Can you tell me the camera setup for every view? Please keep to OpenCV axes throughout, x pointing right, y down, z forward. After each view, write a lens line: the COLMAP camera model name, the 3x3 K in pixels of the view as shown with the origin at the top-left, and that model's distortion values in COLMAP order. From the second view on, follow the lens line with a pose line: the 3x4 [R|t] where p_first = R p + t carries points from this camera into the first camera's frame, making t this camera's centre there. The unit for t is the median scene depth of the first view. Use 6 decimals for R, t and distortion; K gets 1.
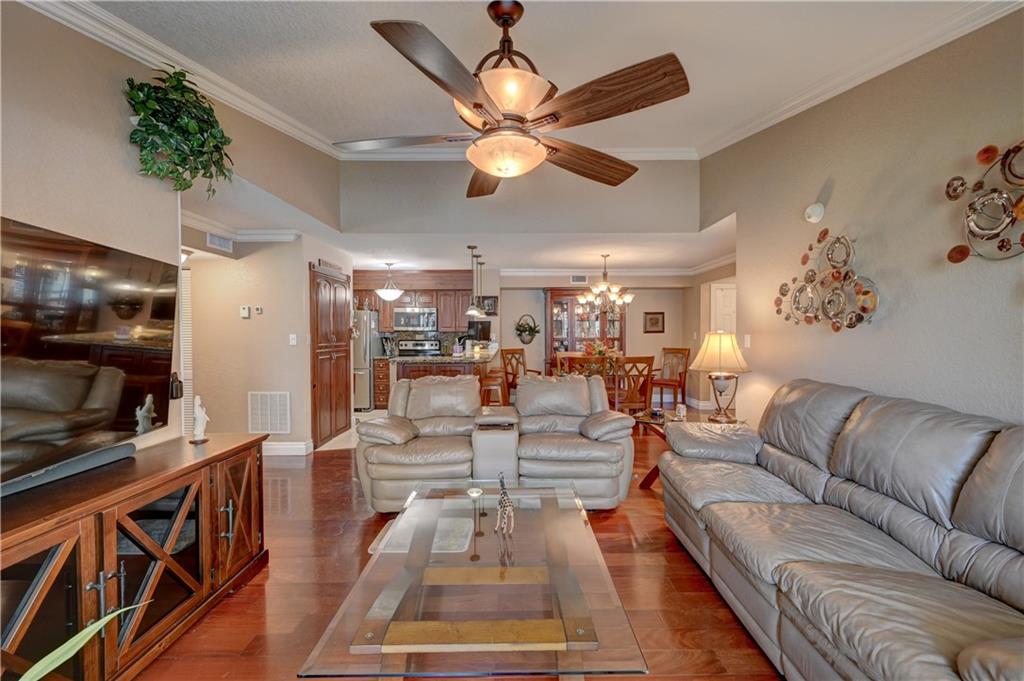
lens RADIAL K [[404.5, 0, 512.5], [0, 404.5, 340.8], [0, 0, 1]] dist [-0.001109, 0.000014]
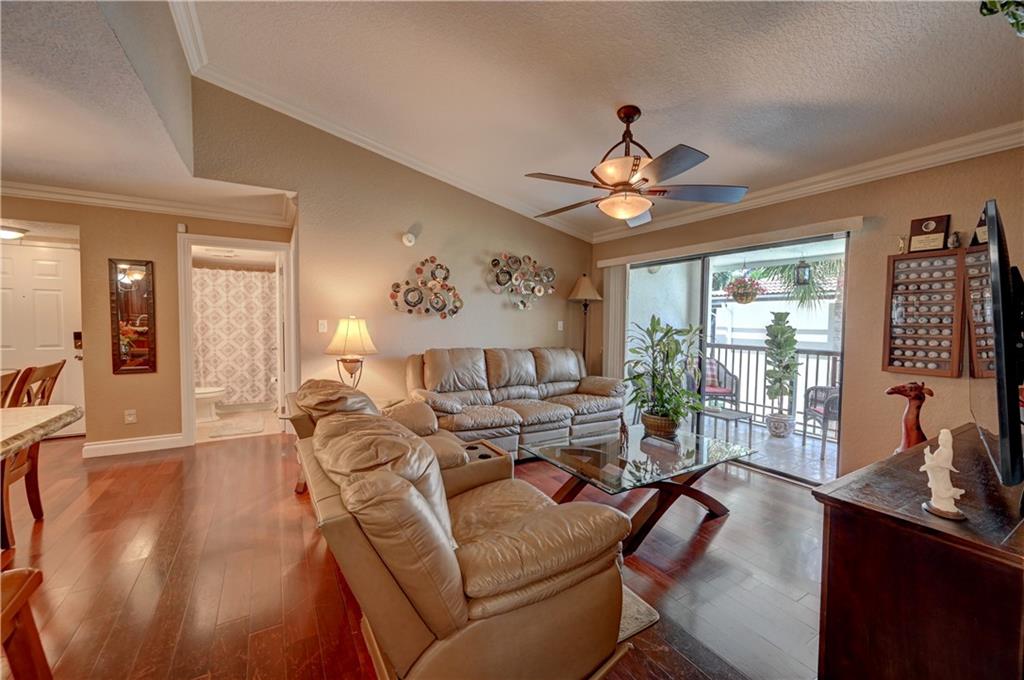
lens RADIAL K [[404.5, 0, 512.0], [0, 404.5, 340.0], [0, 0, 1]] dist [-0.000657, -0.000070]
pose [[-0.524607, -0.041321, 0.850341, -0.760957], [0.009138, 0.998491, 0.054158, -0.022460], [-0.851296, 0.036182, -0.523437, 1.508443]]
